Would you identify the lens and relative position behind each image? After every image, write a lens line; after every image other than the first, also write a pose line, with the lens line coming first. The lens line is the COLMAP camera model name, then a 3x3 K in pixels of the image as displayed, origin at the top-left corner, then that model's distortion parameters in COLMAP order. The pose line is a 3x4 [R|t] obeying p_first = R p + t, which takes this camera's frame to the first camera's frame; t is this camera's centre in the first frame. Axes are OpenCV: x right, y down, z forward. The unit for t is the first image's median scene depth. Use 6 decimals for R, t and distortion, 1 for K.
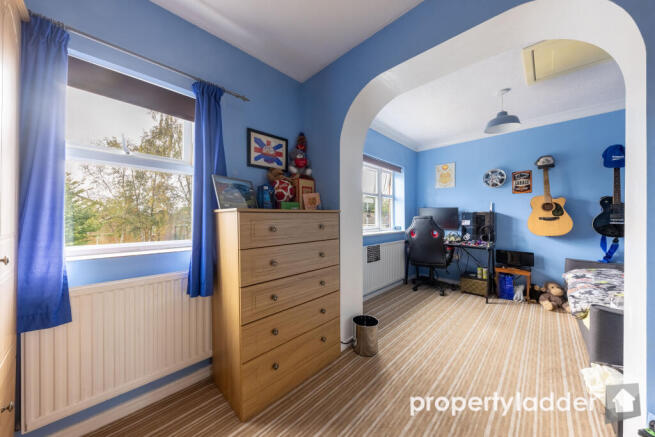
lens RADIAL K [[221.7, 0, 328.7], [0, 221.7, 217.8], [0, 0, 1]] dist [-0.000210, -0.000127]
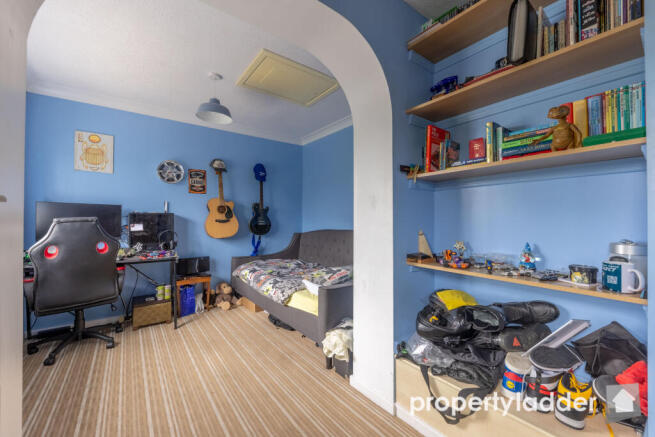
lens RADIAL K [[261.8, 0, 328.5], [0, 261.8, 217.6], [0, 0, 1]] dist [0.001298, 0.000067]
pose [[0.137091, 0.005910, 0.990541, -0.134254], [0.003718, 0.999972, -0.006480, -0.001906], [-0.990552, 0.004571, 0.137065, 0.321956]]
